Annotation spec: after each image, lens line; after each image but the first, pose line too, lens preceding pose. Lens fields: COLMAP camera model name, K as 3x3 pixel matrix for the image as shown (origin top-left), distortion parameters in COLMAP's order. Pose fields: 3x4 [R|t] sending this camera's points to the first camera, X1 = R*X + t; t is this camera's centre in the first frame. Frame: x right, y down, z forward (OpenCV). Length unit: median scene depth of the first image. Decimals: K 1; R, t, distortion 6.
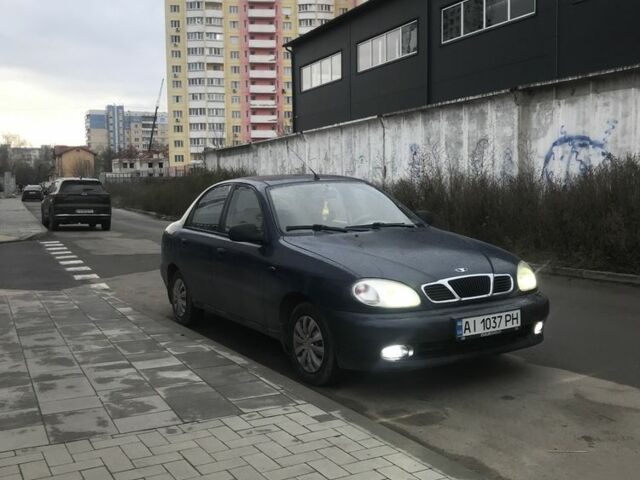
lens RADIAL K [[683.0, 0, 320.0], [0, 683.0, 240.0], [0, 0, 1]] dist [0.112459, -0.285411]
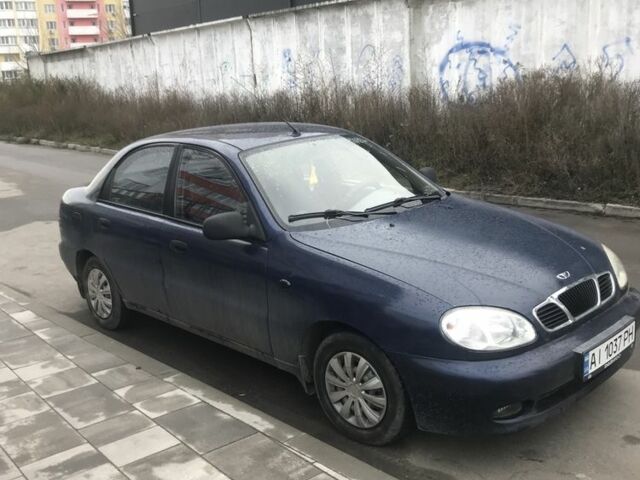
lens RADIAL K [[683.0, 0, 320.0], [0, 683.0, 240.0], [0, 0, 1]] dist [0.112459, -0.285411]
pose [[0.971321, -0.081072, 0.223526, -0.066836], [0.047810, 0.987469, 0.150397, -0.037450], [-0.232918, -0.135397, 0.963025, 0.112945]]
